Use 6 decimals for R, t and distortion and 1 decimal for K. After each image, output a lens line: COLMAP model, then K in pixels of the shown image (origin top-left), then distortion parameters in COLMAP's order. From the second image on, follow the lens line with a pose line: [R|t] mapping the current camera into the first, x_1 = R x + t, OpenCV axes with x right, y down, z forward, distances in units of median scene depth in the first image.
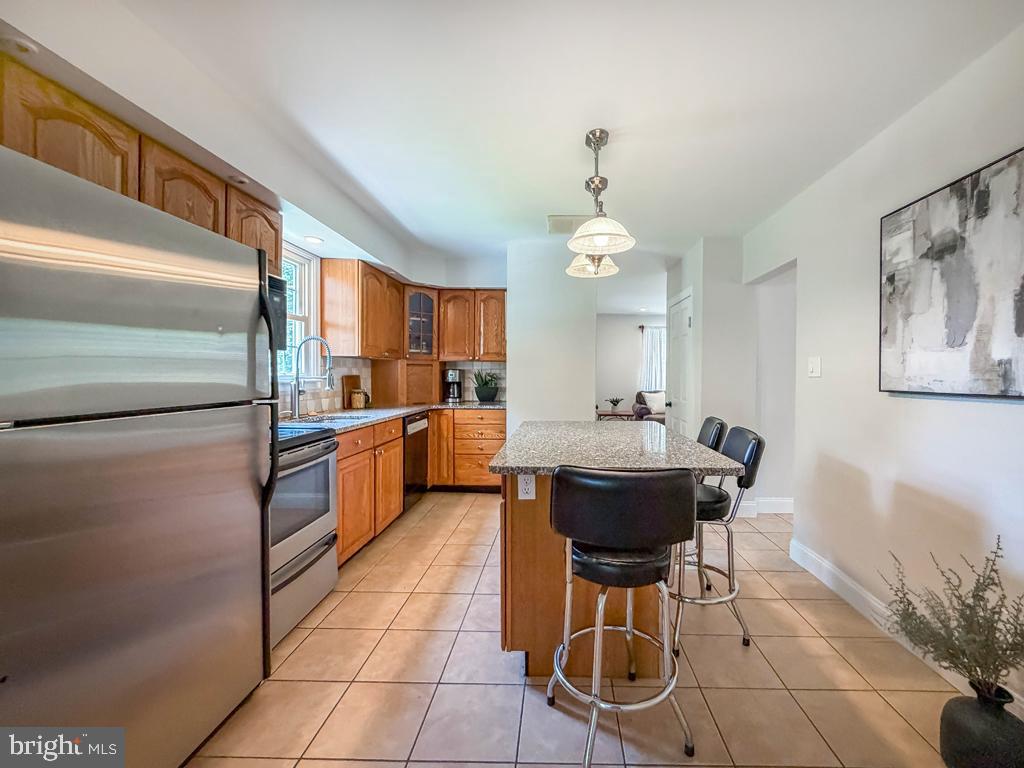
lens RADIAL K [[409.3, 0, 547.2], [0, 409.3, 370.8], [0, 0, 1]] dist [0.000195, -0.000009]
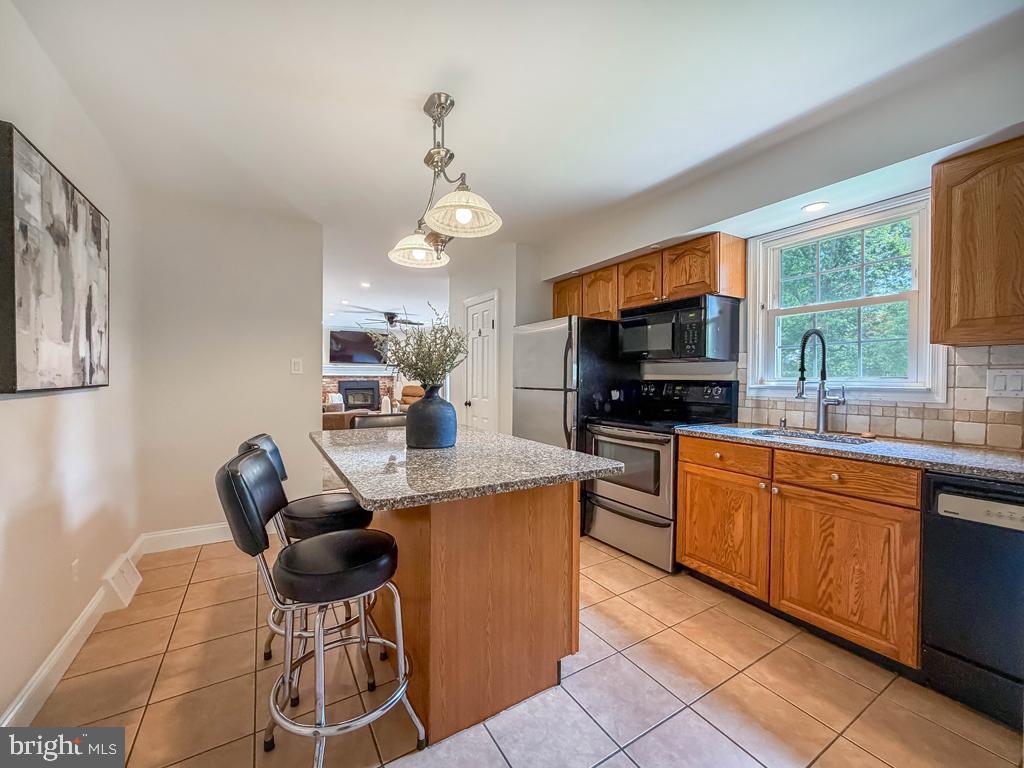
lens RADIAL K [[414.2, 0, 512.0], [0, 414.2, 384.0], [0, 0, 1]] dist [-0.000614, -0.000089]
pose [[-0.838116, -0.004232, -0.545476, 0.449316], [-0.004986, 0.999988, -0.000098, 0.029170], [0.545470, 0.002638, -0.838126, 1.749414]]
